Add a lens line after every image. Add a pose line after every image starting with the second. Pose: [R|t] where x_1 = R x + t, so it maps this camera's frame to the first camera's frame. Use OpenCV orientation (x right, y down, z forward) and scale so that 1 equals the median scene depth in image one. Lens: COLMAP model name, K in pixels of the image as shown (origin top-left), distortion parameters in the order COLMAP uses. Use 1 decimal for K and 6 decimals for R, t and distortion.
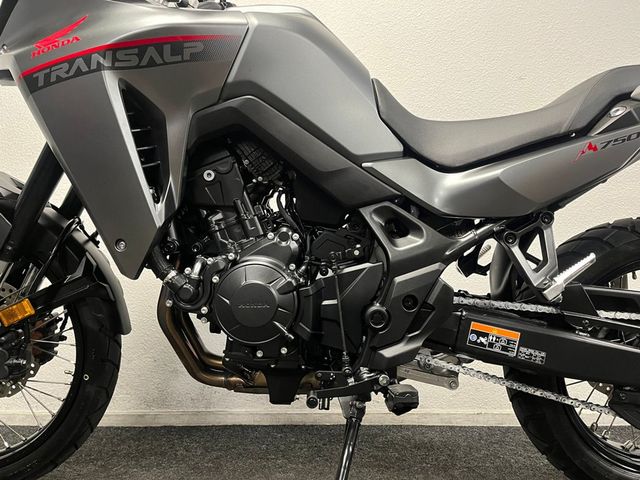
lens RADIAL K [[494.5, 0, 320.0], [0, 494.5, 240.0], [0, 0, 1]] dist [0.010411, 0.002868]
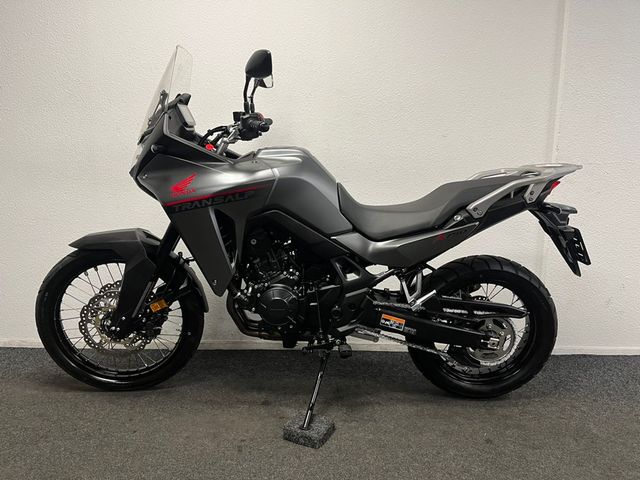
lens RADIAL K [[485.4, 0, 320.0], [0, 485.4, 240.0], [0, 0, 1]] dist [0.000251, -0.005242]
pose [[0.999804, 0.013724, 0.014286, 0.013490], [-0.016219, 0.981153, 0.192552, -0.523356], [-0.011374, -0.192746, 0.981183, -0.919717]]
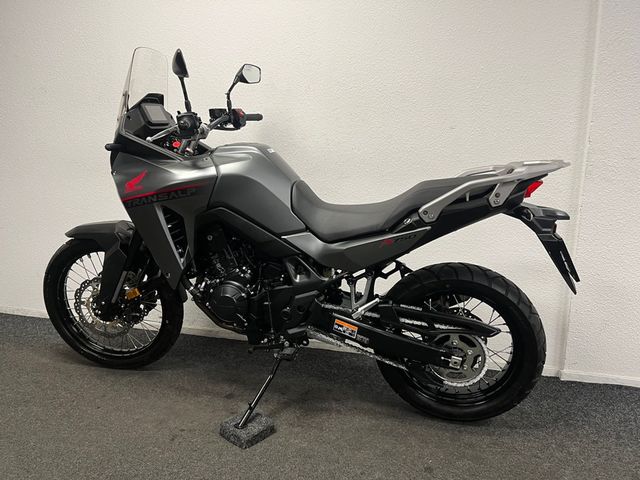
lens RADIAL K [[485.4, 0, 320.0], [0, 485.4, 240.0], [0, 0, 1]] dist [0.000251, -0.005242]
pose [[0.968049, 0.056004, -0.244427, 0.702153], [-0.001546, 0.976056, 0.217514, -0.559963], [0.250756, -0.210186, 0.944957, -0.763860]]
